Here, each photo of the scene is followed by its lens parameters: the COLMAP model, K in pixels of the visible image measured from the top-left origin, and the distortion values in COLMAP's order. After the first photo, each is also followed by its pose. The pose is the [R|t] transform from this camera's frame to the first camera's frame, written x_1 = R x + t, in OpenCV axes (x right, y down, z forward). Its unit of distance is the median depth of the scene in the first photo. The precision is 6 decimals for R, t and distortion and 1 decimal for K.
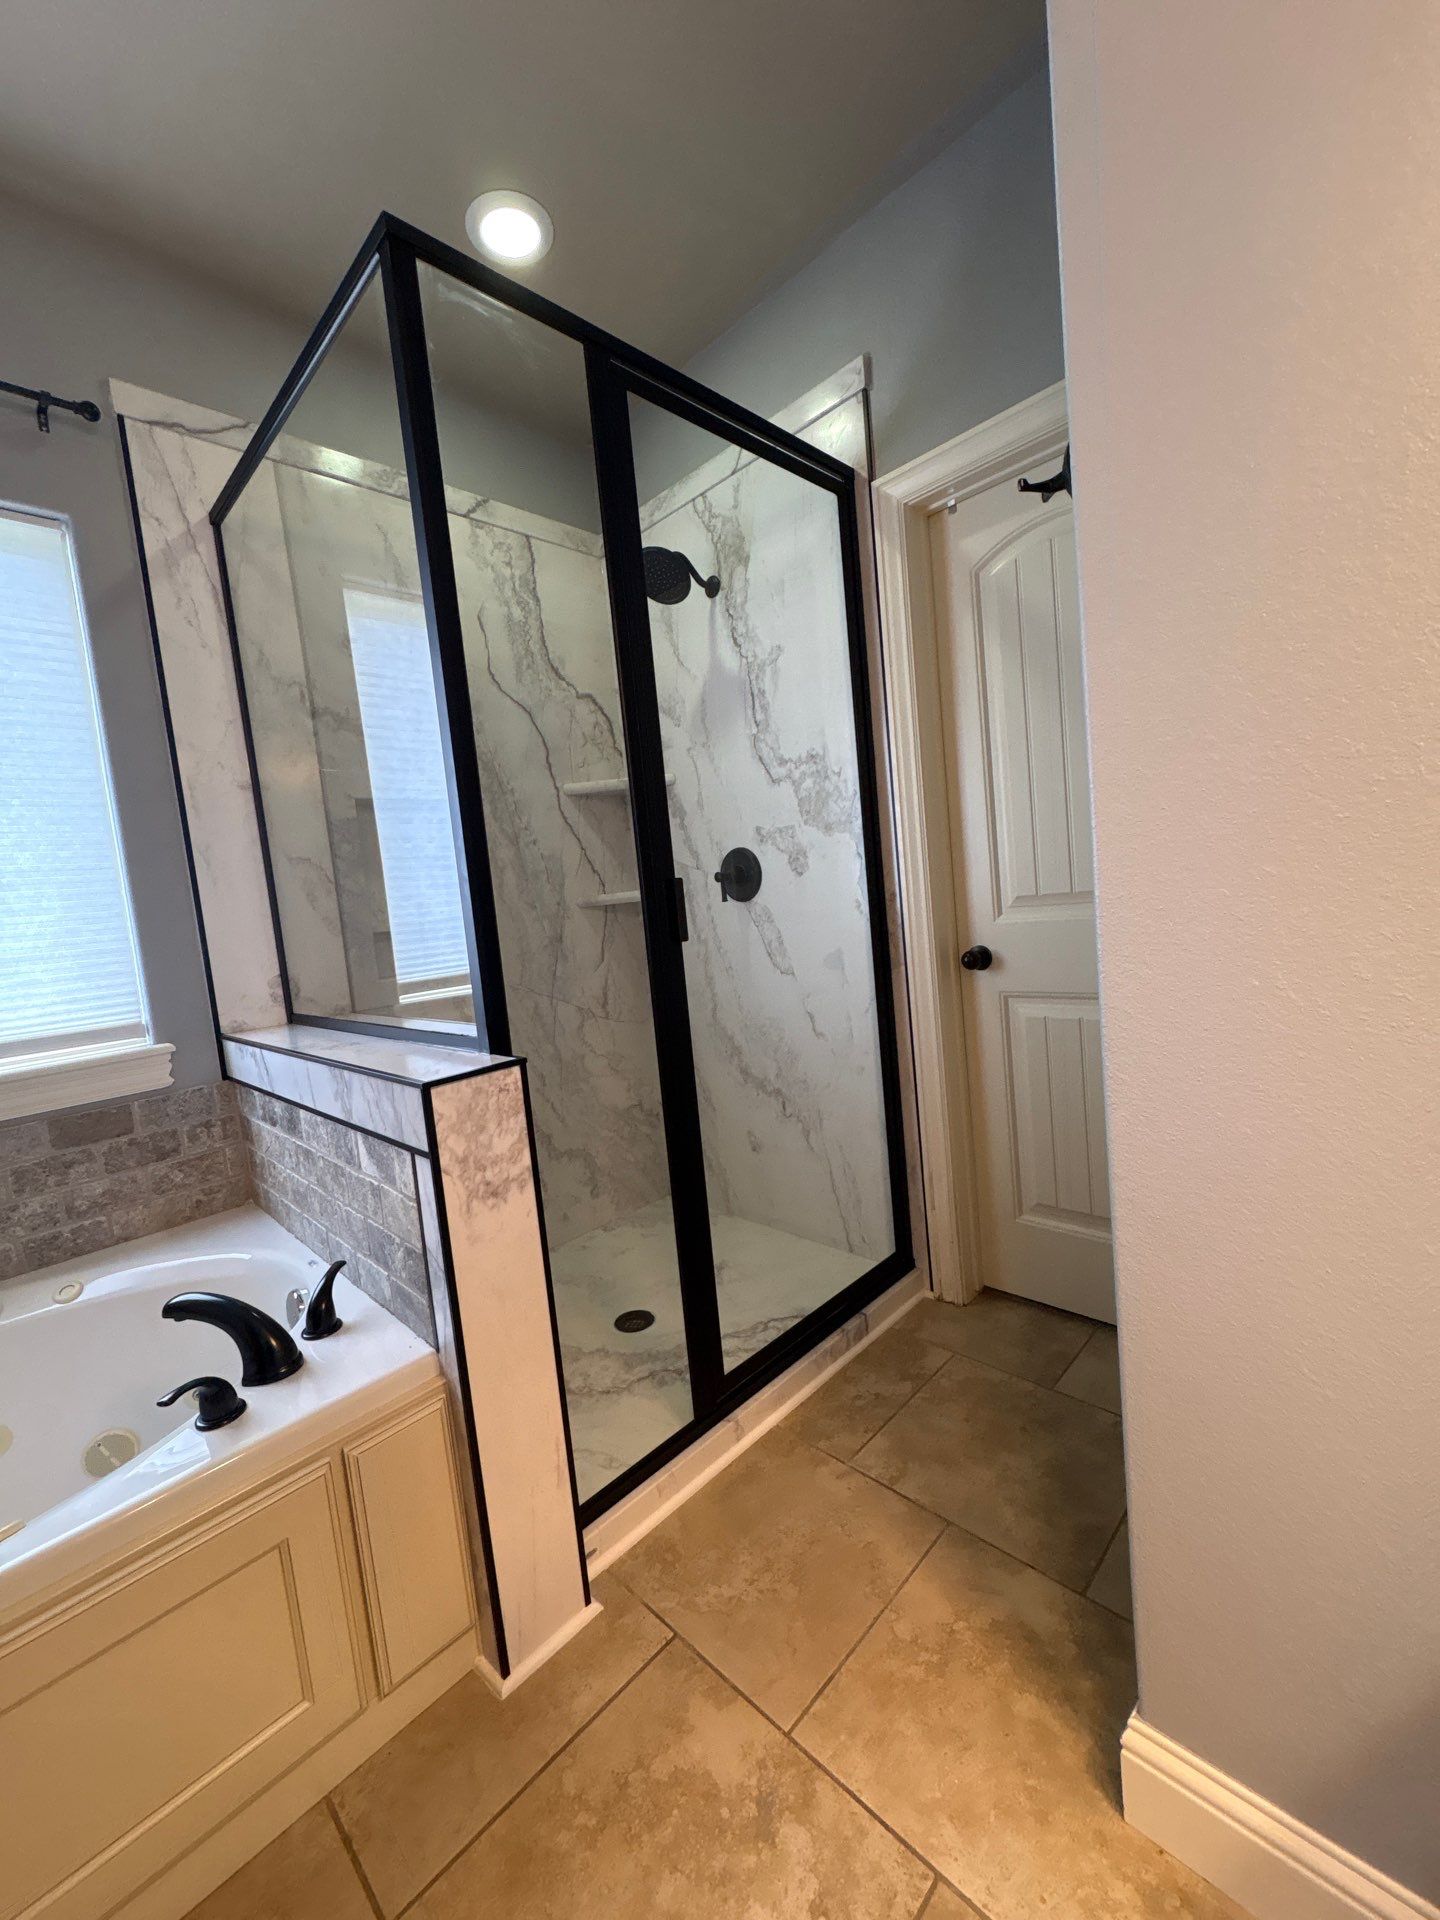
lens RADIAL K [[768.6, 0, 725.9], [0, 768.6, 958.0], [0, 0, 1]] dist [-0.004200, 0.000347]
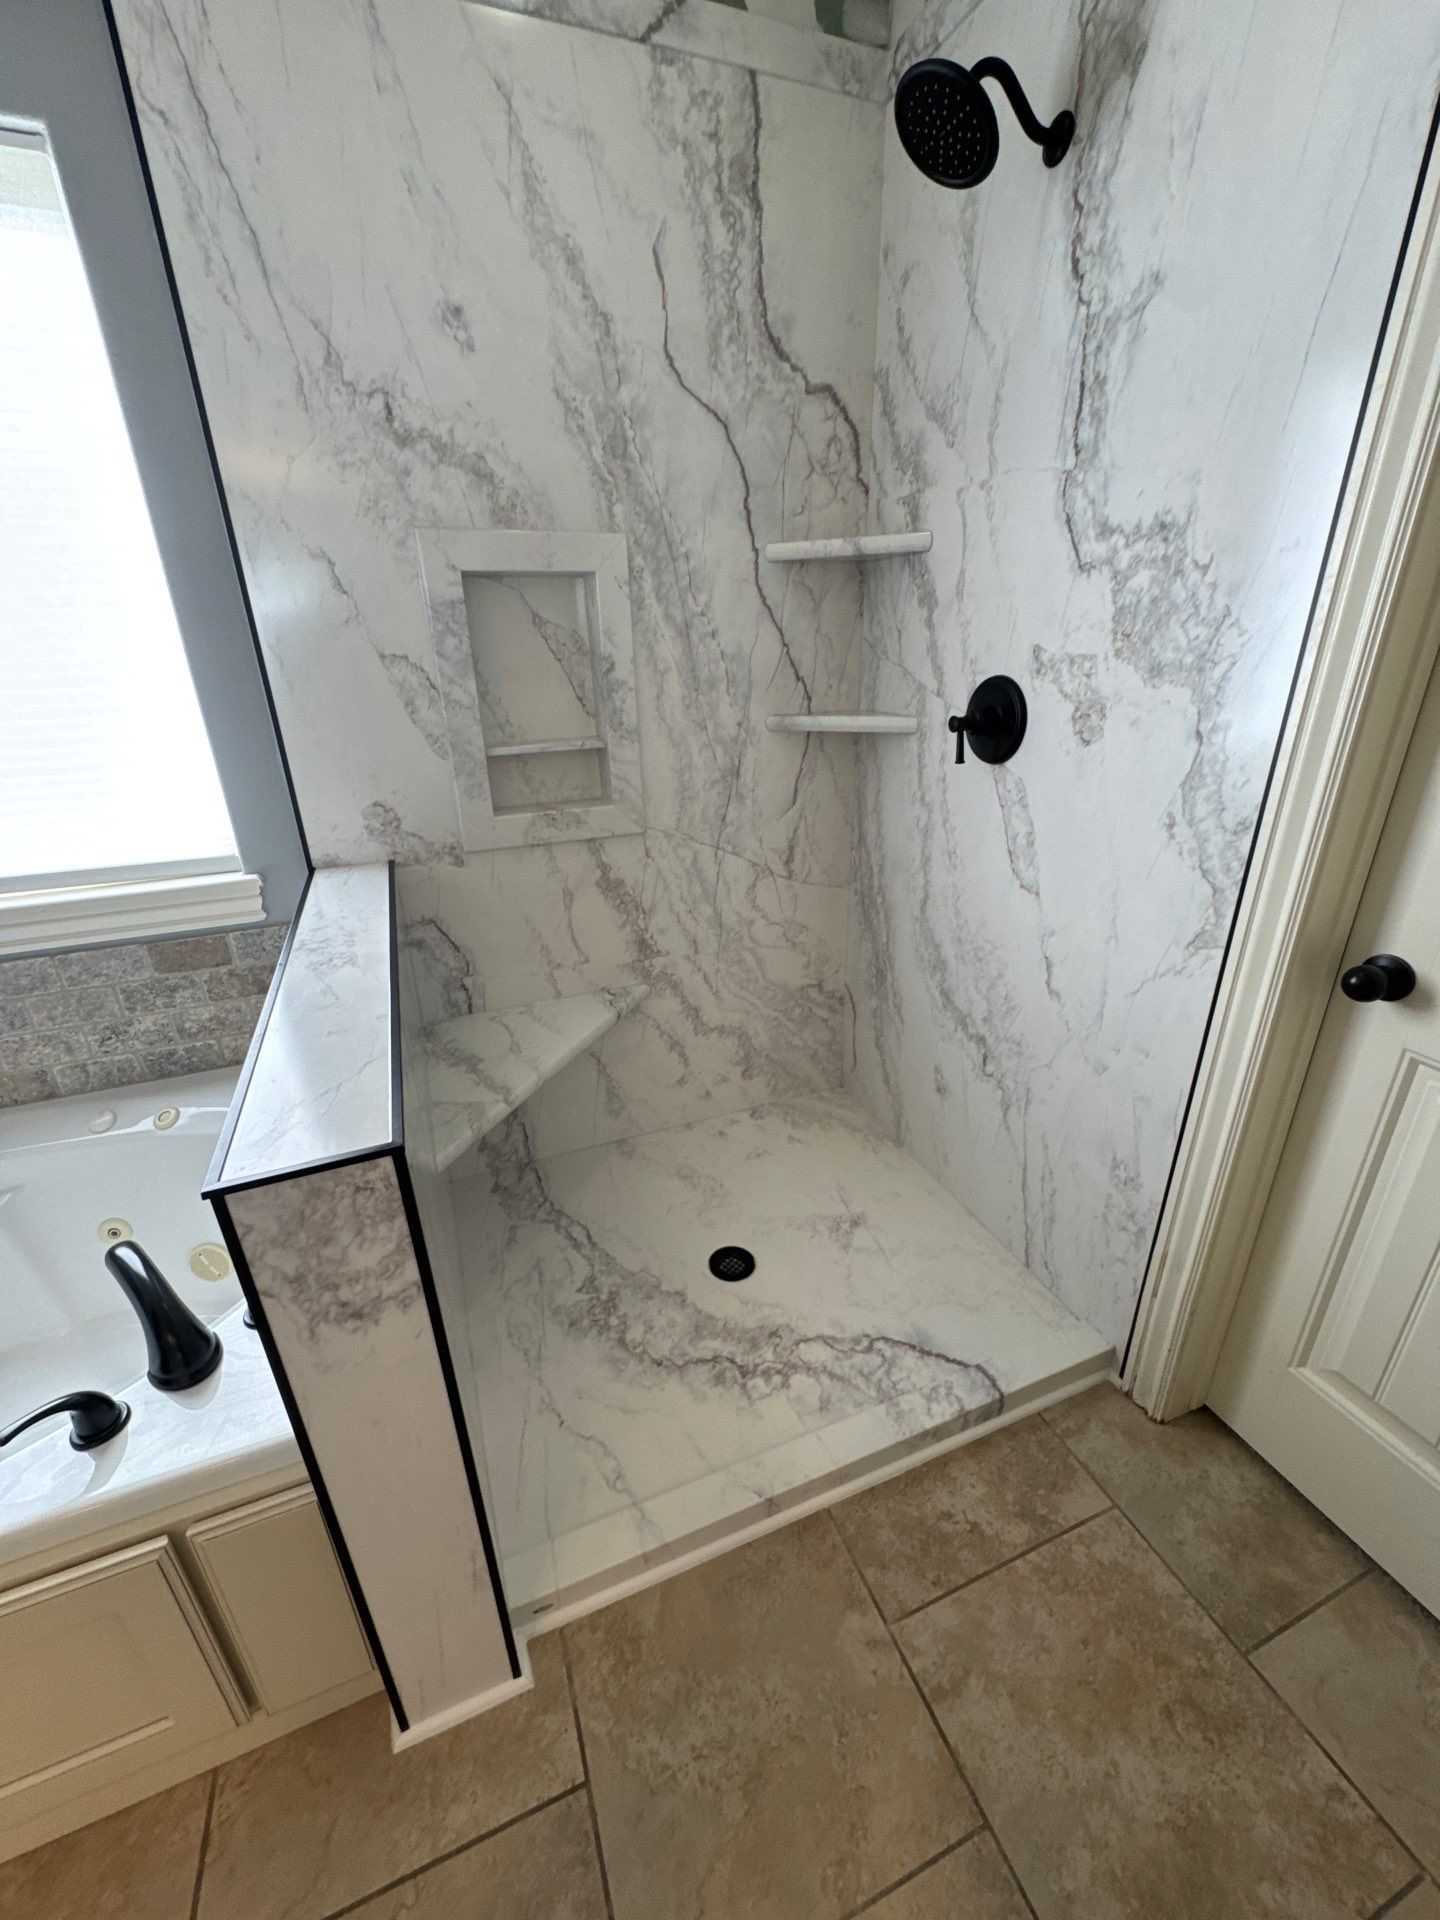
lens RADIAL K [[768.6, 0, 721.4], [0, 768.6, 961.1], [0, 0, 1]] dist [-0.004200, 0.000347]
pose [[0.912999, 0.227137, -0.338882, 0.092743], [-0.101598, 0.931093, 0.350347, -0.155533], [0.395108, -0.285436, 0.873164, 0.376391]]
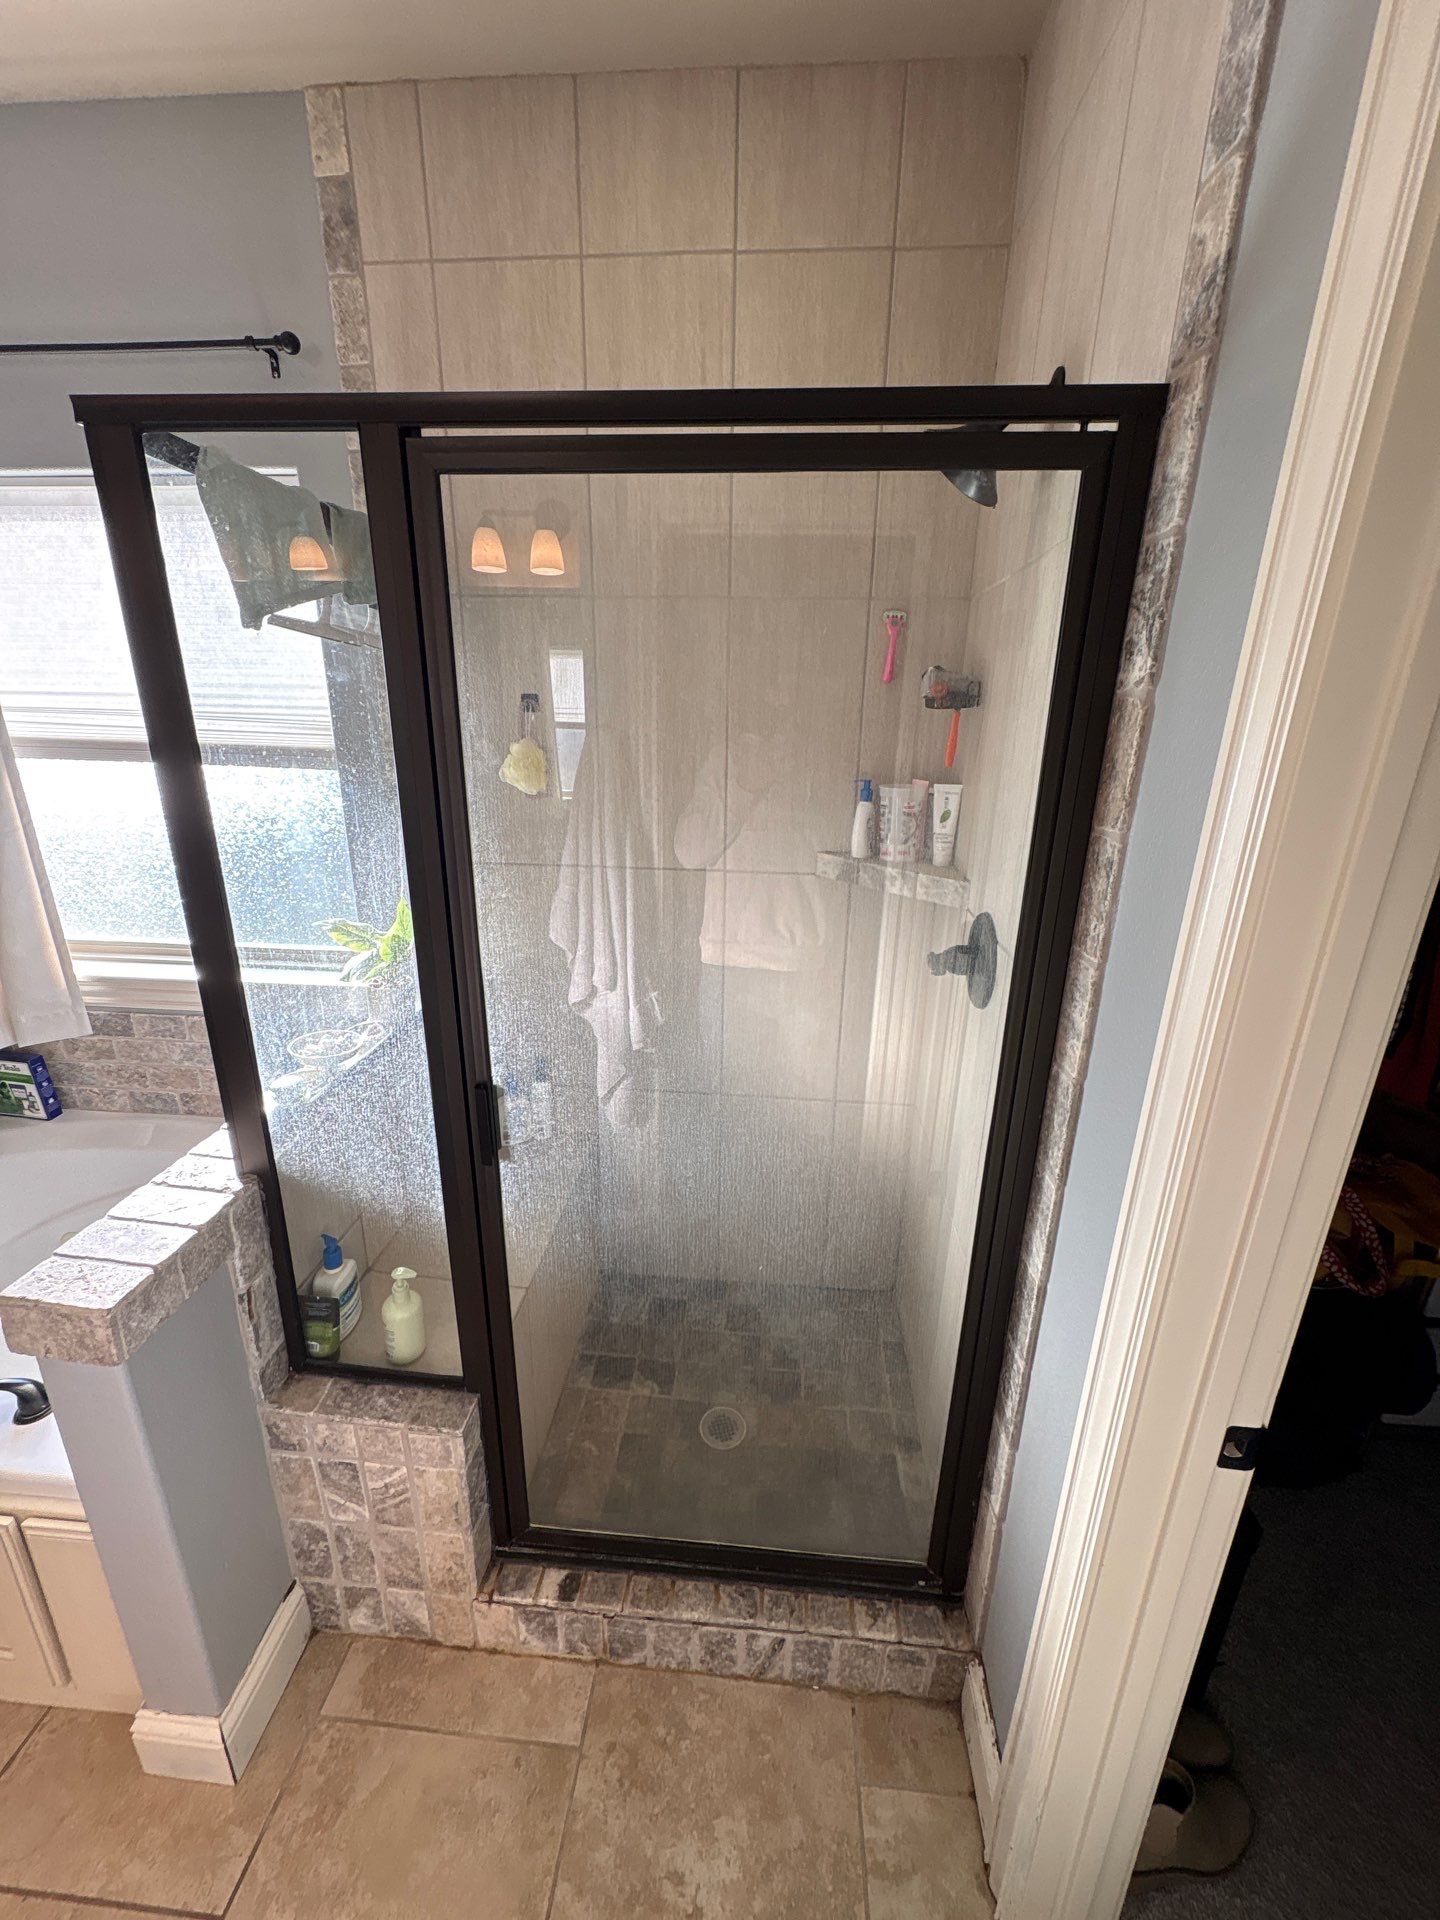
lens RADIAL K [[768.6, 0, 720.6], [0, 768.6, 959.5], [0, 0, 1]] dist [-0.004200, 0.000347]
pose [[0.635510, 0.338468, -0.693950, 0.347272], [-0.143117, 0.934856, 0.324903, -0.341682], [0.758712, -0.107163, 0.642551, 0.629878]]
